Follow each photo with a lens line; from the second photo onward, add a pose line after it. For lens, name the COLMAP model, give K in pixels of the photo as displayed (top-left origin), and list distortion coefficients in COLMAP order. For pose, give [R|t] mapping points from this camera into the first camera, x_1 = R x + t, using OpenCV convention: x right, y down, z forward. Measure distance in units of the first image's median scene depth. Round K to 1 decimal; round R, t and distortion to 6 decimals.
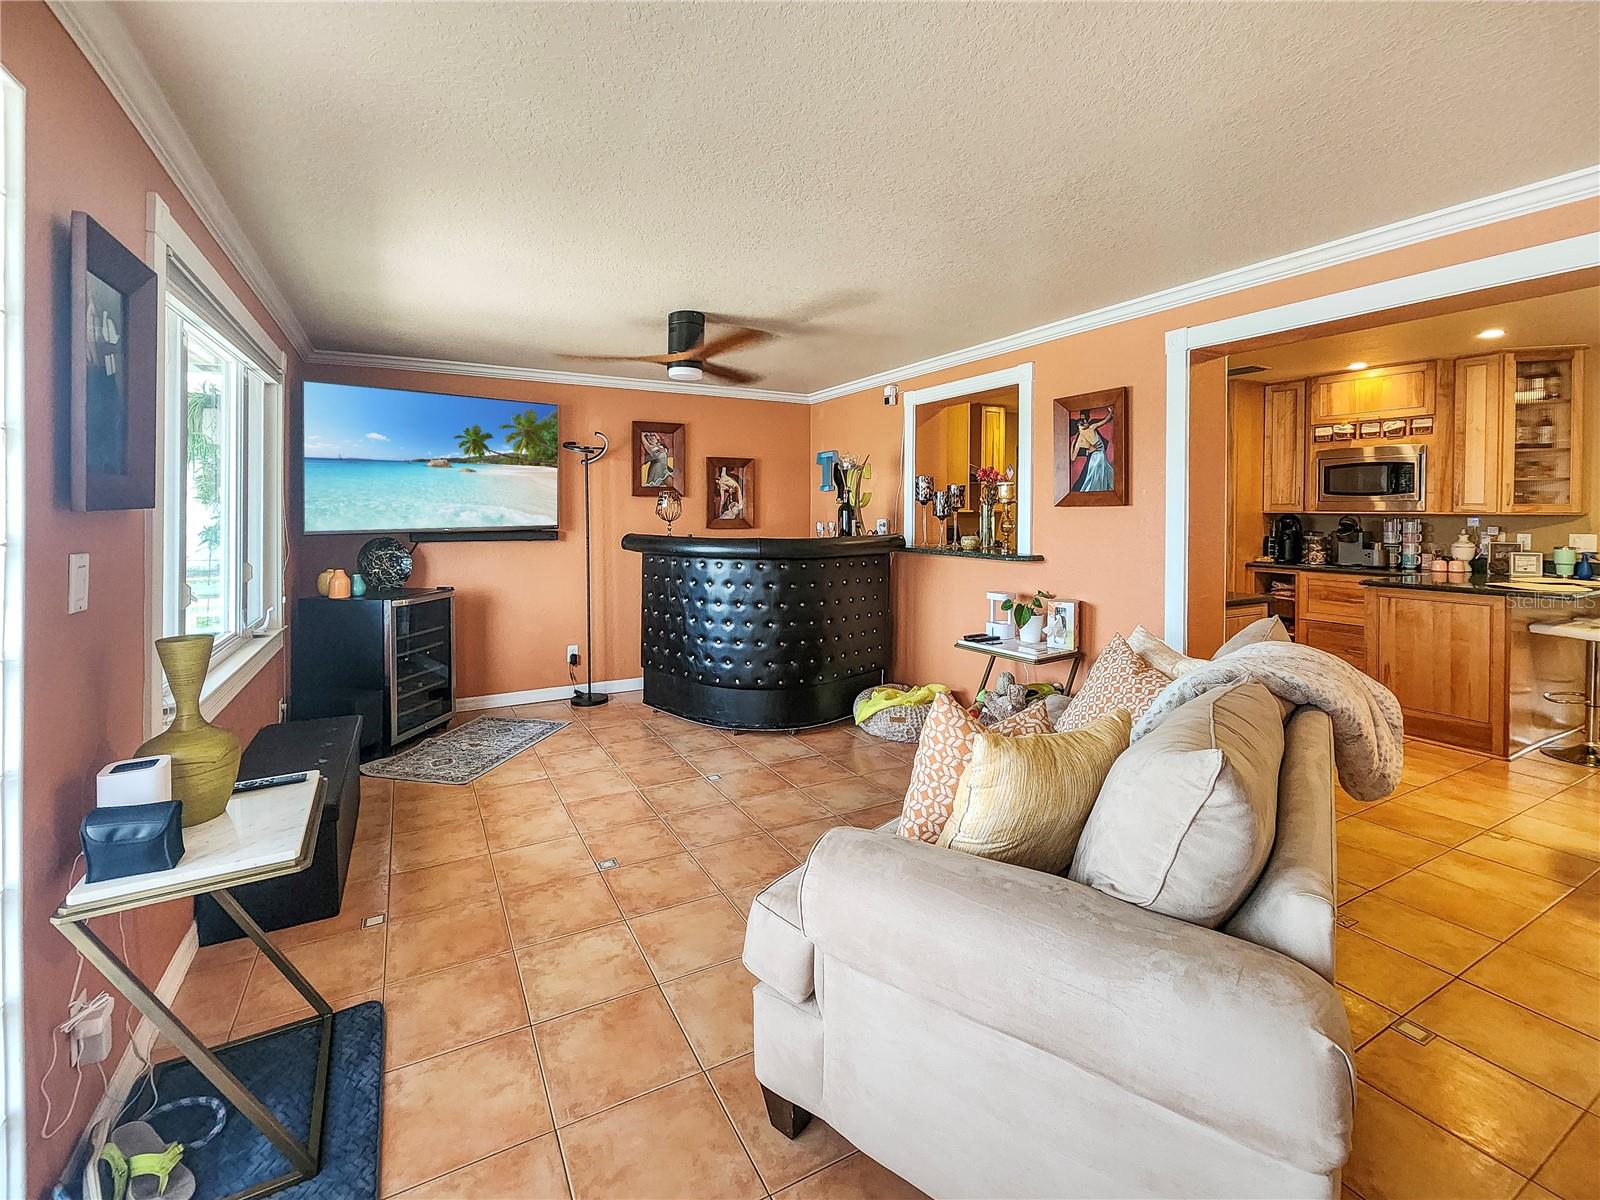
lens RADIAL K [[697.2, 0, 779.8], [0, 697.2, 511.9], [0, 0, 1]] dist [0.002327, 0.000039]
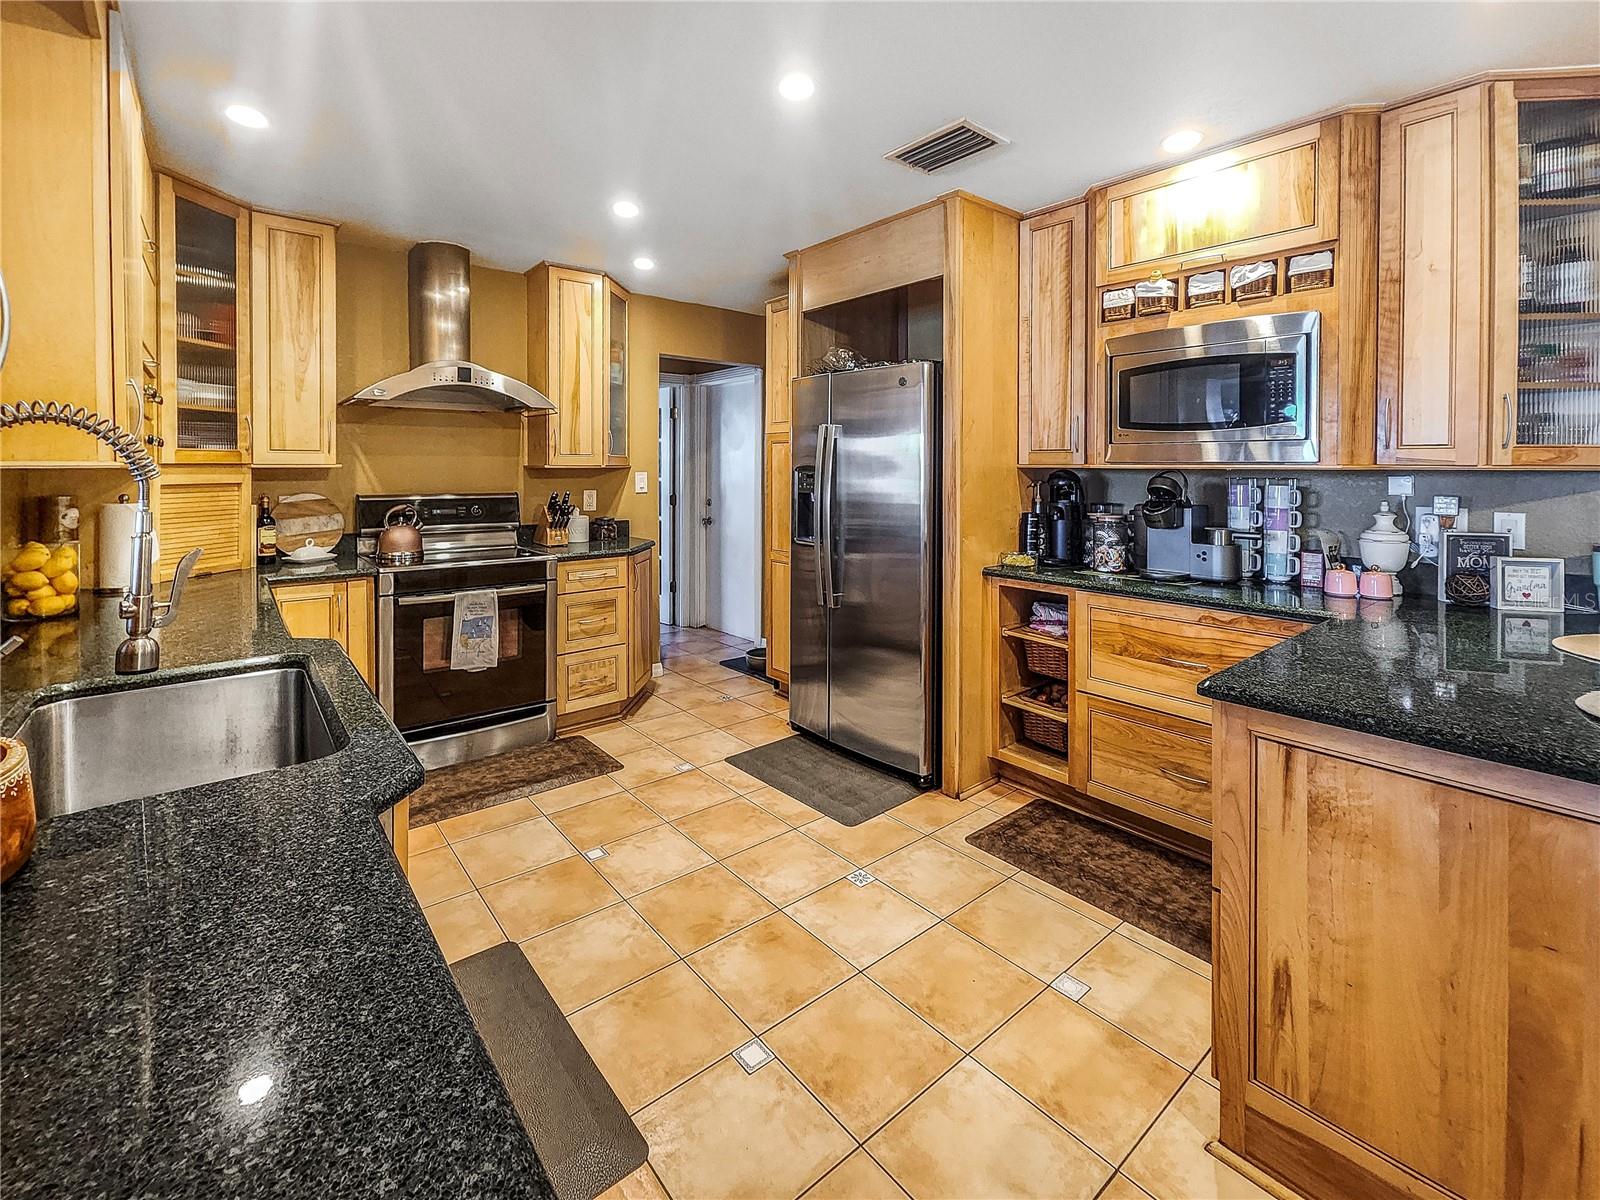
lens RADIAL K [[713.4, 0, 767.2], [0, 713.4, 462.1], [0, 0, 1]] dist [-0.002556, -0.000901]
pose [[0.984515, -0.000611, 0.175300, 0.493808], [0.002256, 0.999955, -0.009187, 0.001844], [-0.175287, 0.009440, 0.984472, 0.608223]]
